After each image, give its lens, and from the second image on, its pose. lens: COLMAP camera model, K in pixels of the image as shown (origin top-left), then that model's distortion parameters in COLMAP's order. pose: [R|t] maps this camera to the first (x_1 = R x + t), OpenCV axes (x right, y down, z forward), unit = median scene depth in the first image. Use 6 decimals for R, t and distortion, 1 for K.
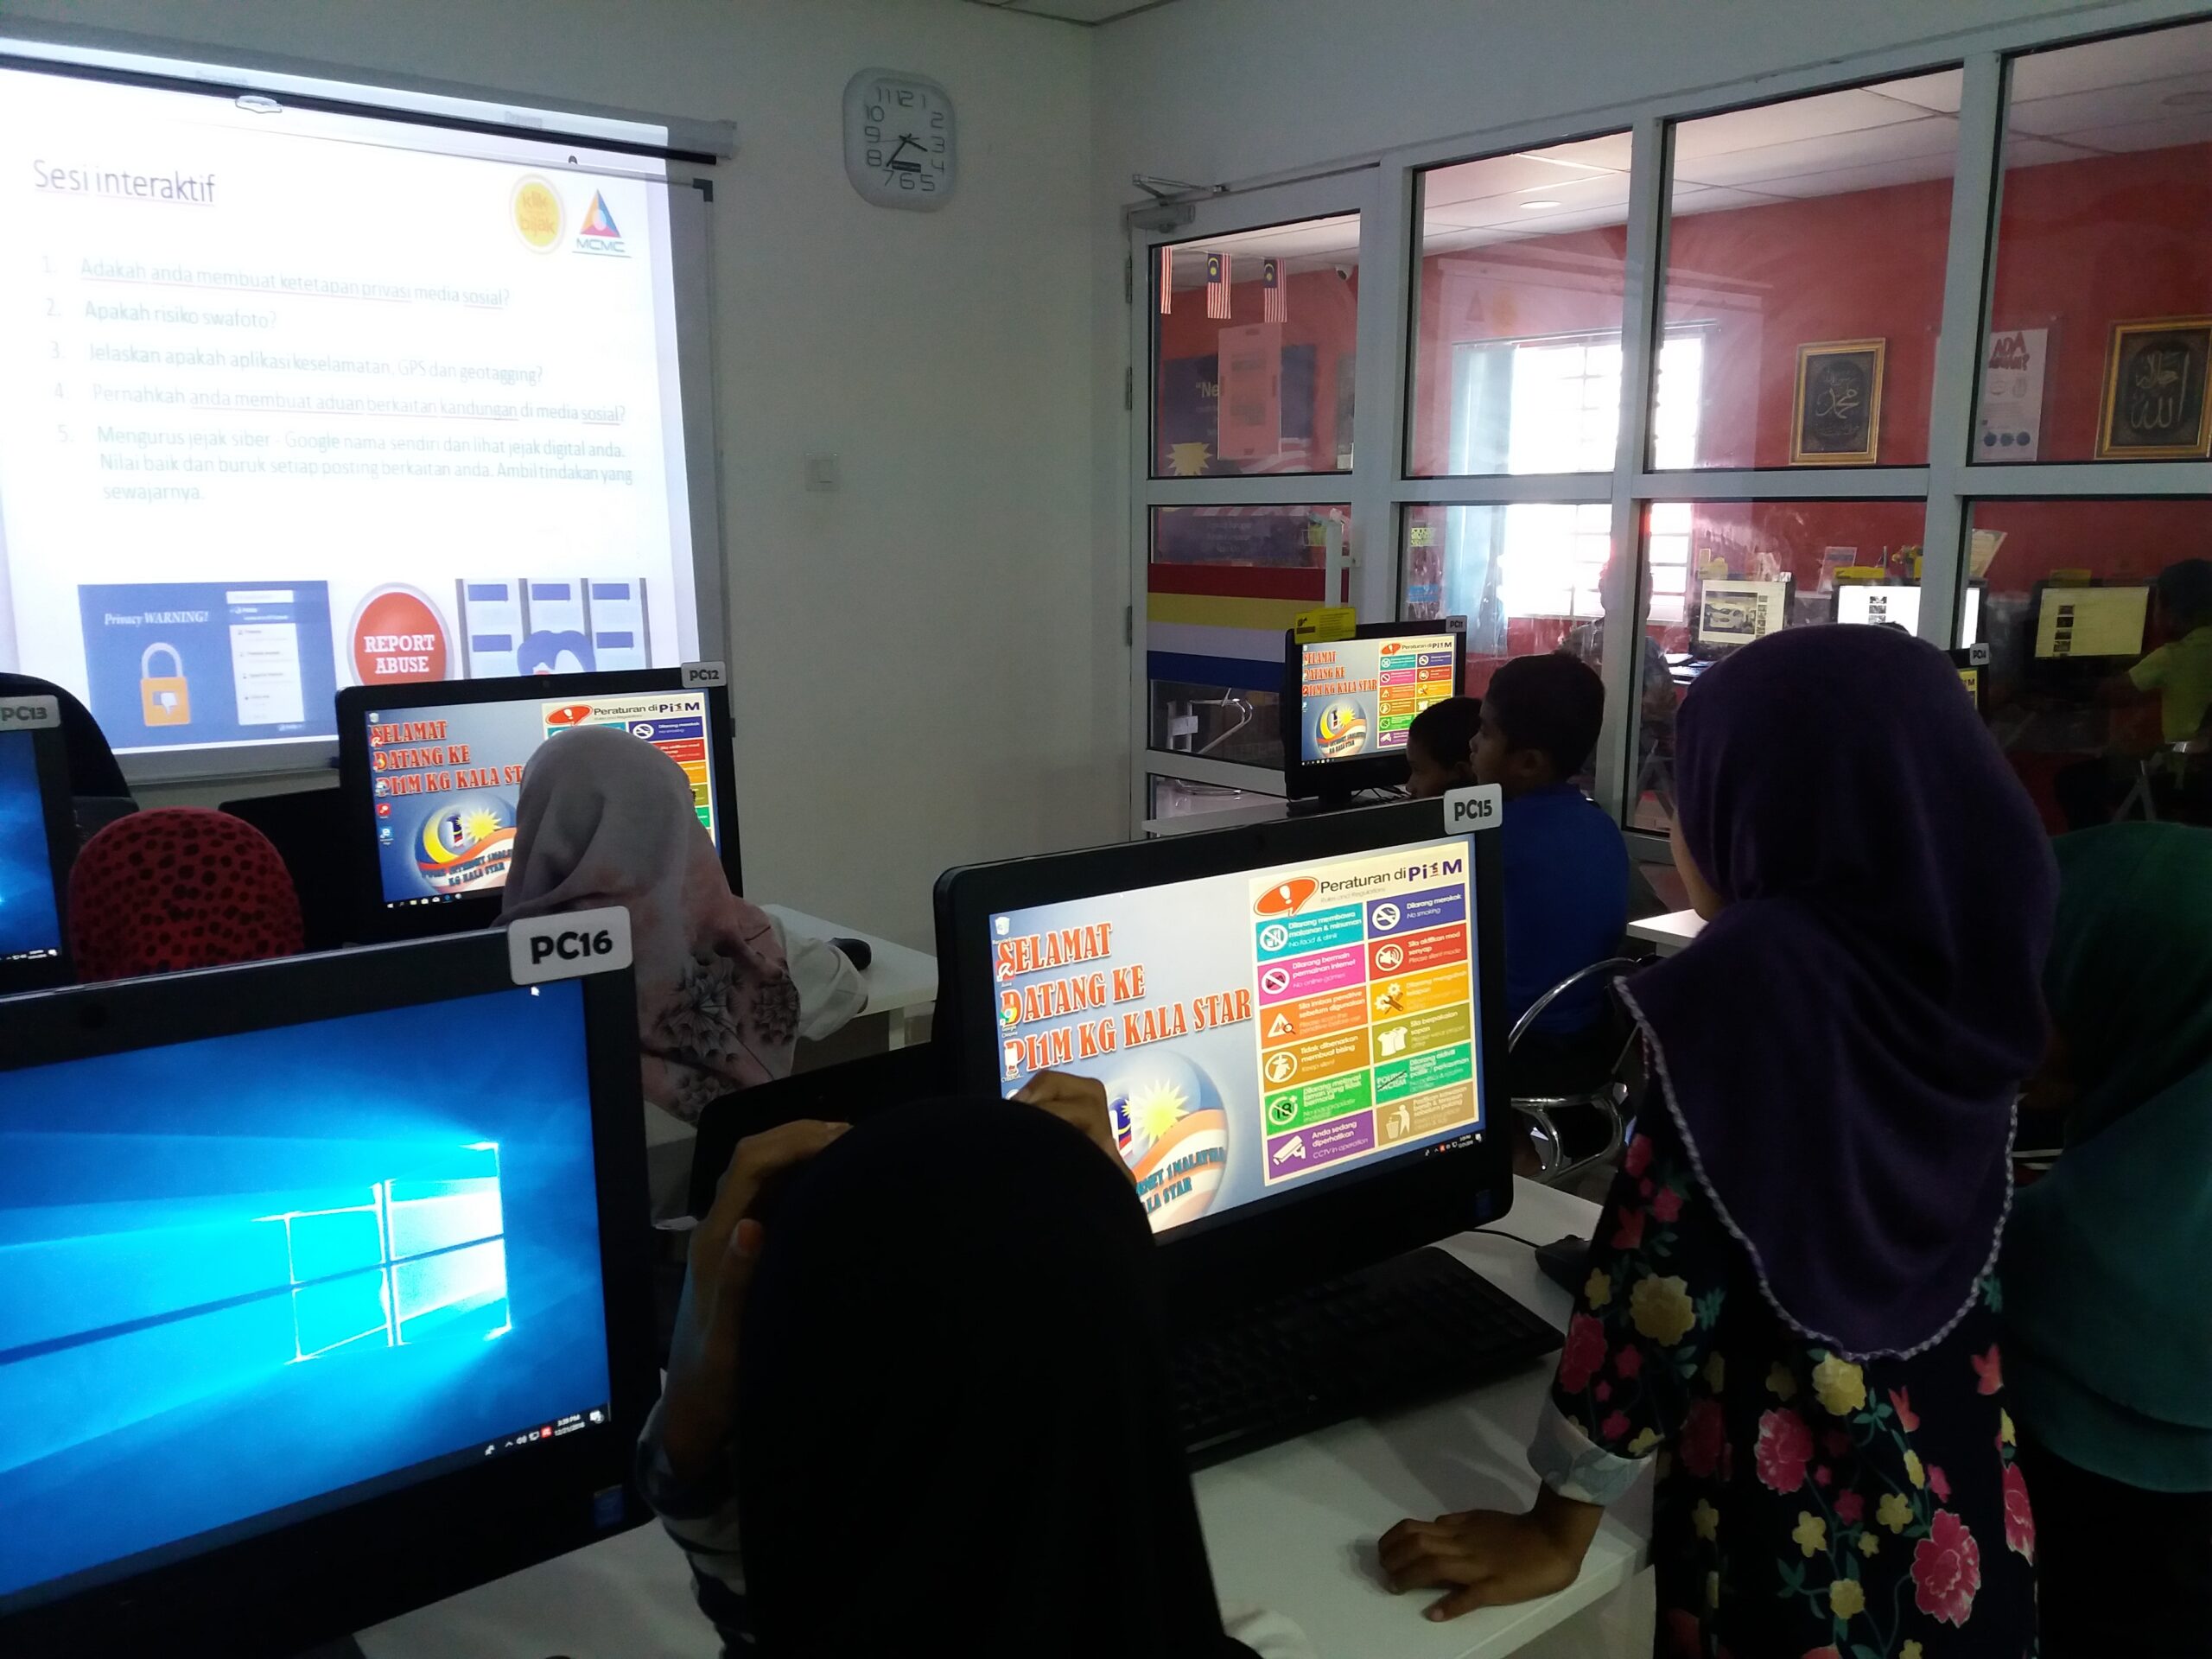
lens RADIAL K [[1804.4, 0, 1139.9], [0, 1804.4, 851.9], [0, 0, 1]] dist [0.068473, -0.099002]
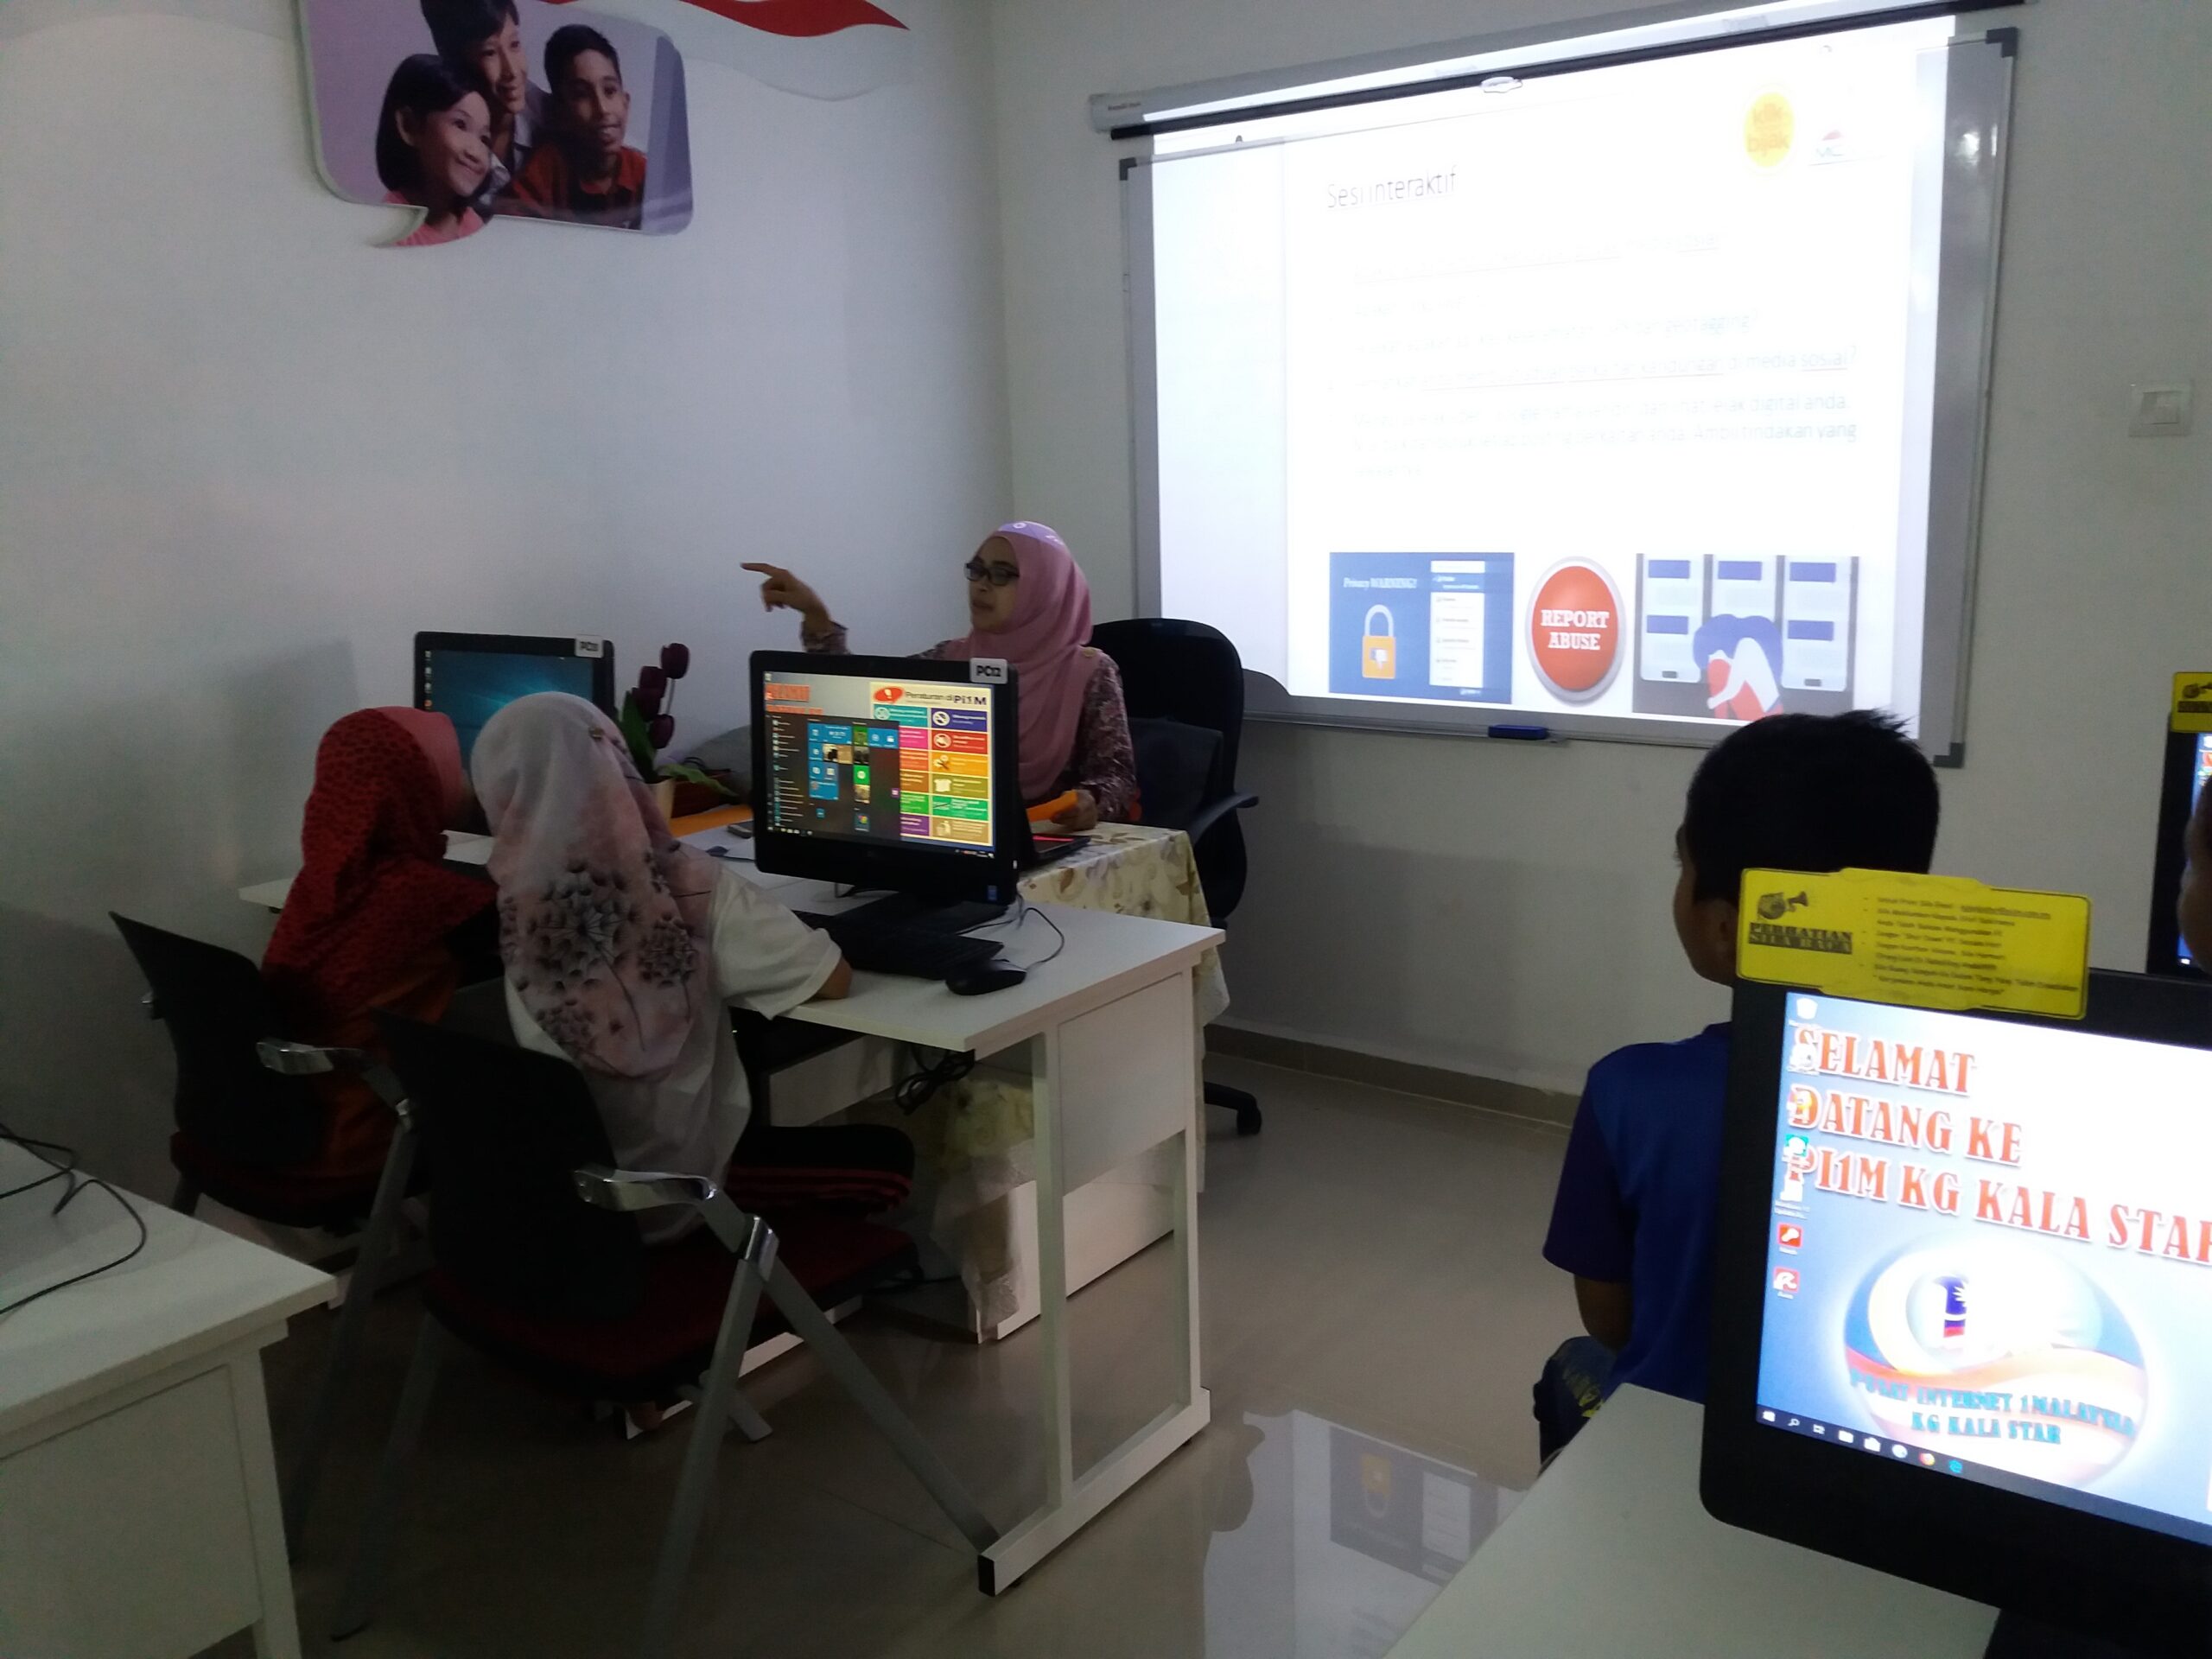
lens RADIAL K [[1804.4, 0, 1113.9], [0, 1804.4, 852.2], [0, 0, 1]] dist [0.068473, -0.099002]
pose [[0.249263, 0.191758, -0.949261, 0.516195], [-0.153701, 0.975610, 0.156721, -0.115794], [0.956161, 0.106837, 0.272657, 0.556541]]
